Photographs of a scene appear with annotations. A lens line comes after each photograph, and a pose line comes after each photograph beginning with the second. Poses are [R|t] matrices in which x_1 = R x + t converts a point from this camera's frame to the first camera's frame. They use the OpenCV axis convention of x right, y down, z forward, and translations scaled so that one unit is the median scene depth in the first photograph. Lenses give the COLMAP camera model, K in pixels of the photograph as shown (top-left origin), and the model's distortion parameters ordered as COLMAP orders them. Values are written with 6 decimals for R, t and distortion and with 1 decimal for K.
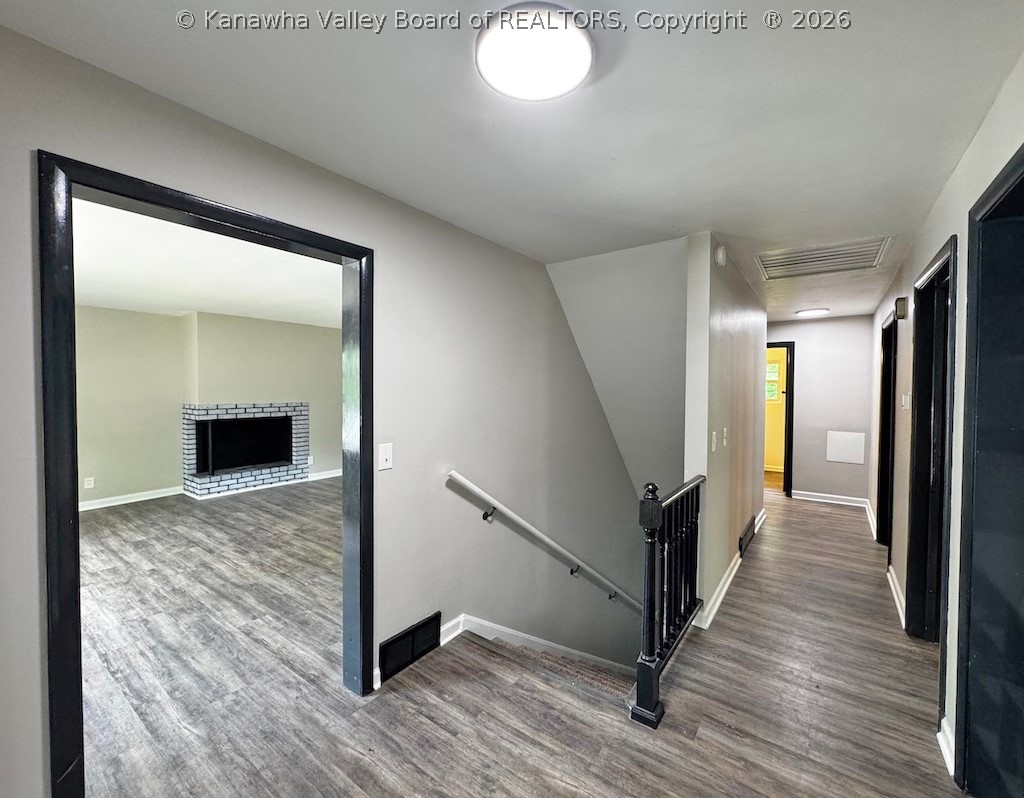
lens RADIAL K [[432.2, 0, 515.0], [0, 432.2, 398.0], [0, 0, 1]] dist [0.000040, 0.000005]
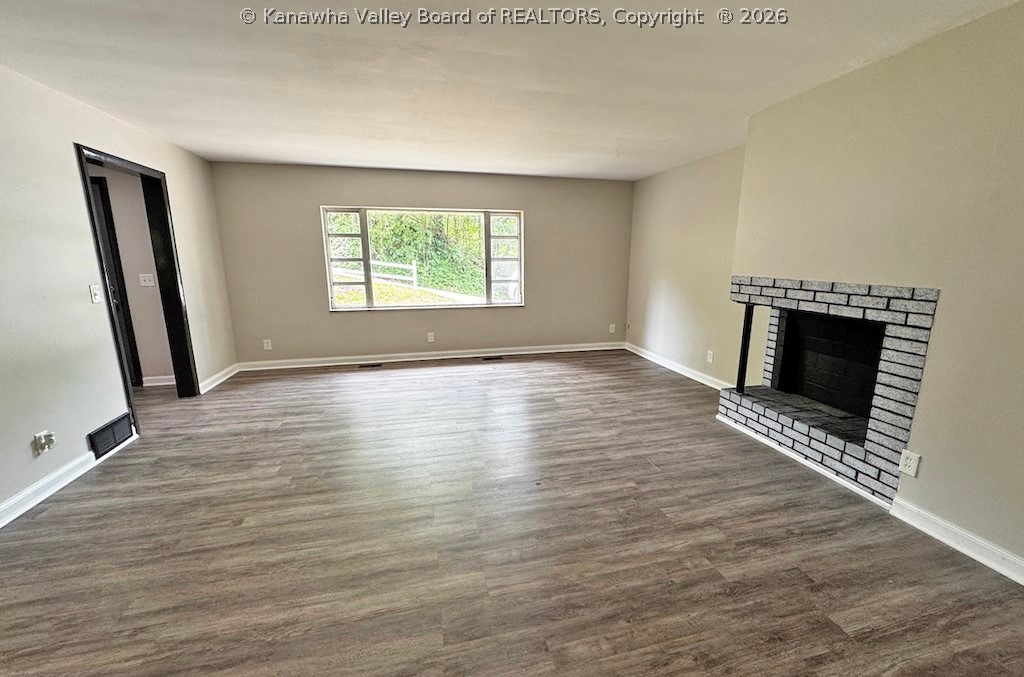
lens RADIAL K [[419.1, 0, 514.4], [0, 419.1, 343.1], [0, 0, 1]] dist [-0.000362, -0.000042]
pose [[-0.627180, 0.155555, -0.763183, -0.043902], [-0.021863, 0.975951, 0.216889, -0.012678], [0.778567, 0.152714, -0.608696, 1.017496]]
